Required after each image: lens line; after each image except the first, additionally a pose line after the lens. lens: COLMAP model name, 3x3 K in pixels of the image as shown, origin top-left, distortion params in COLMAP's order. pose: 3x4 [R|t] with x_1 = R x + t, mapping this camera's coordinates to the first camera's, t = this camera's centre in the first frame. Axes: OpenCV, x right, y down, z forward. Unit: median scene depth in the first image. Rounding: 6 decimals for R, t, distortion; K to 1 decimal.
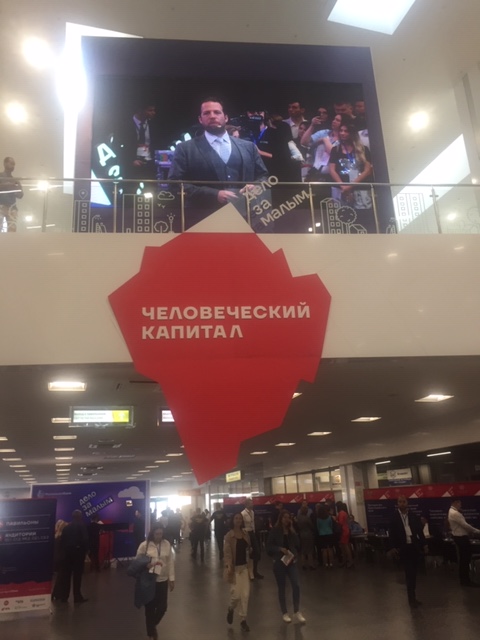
lens RADIAL K [[538.7, 0, 241.1], [0, 538.7, 319.0], [0, 0, 1]] dist [0.007996, 0.002044]
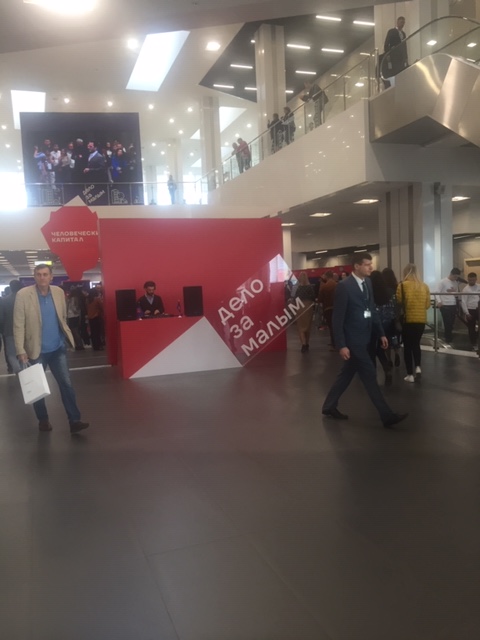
lens RADIAL K [[538.7, 0, 240.5], [0, 538.7, 321.5], [0, 0, 1]] dist [0.007996, 0.002044]
pose [[0.998946, 0.000540, 0.045893, 0.809497], [-0.017985, 0.924565, 0.380599, -0.782340], [-0.042225, -0.381023, 0.923601, -2.276800]]
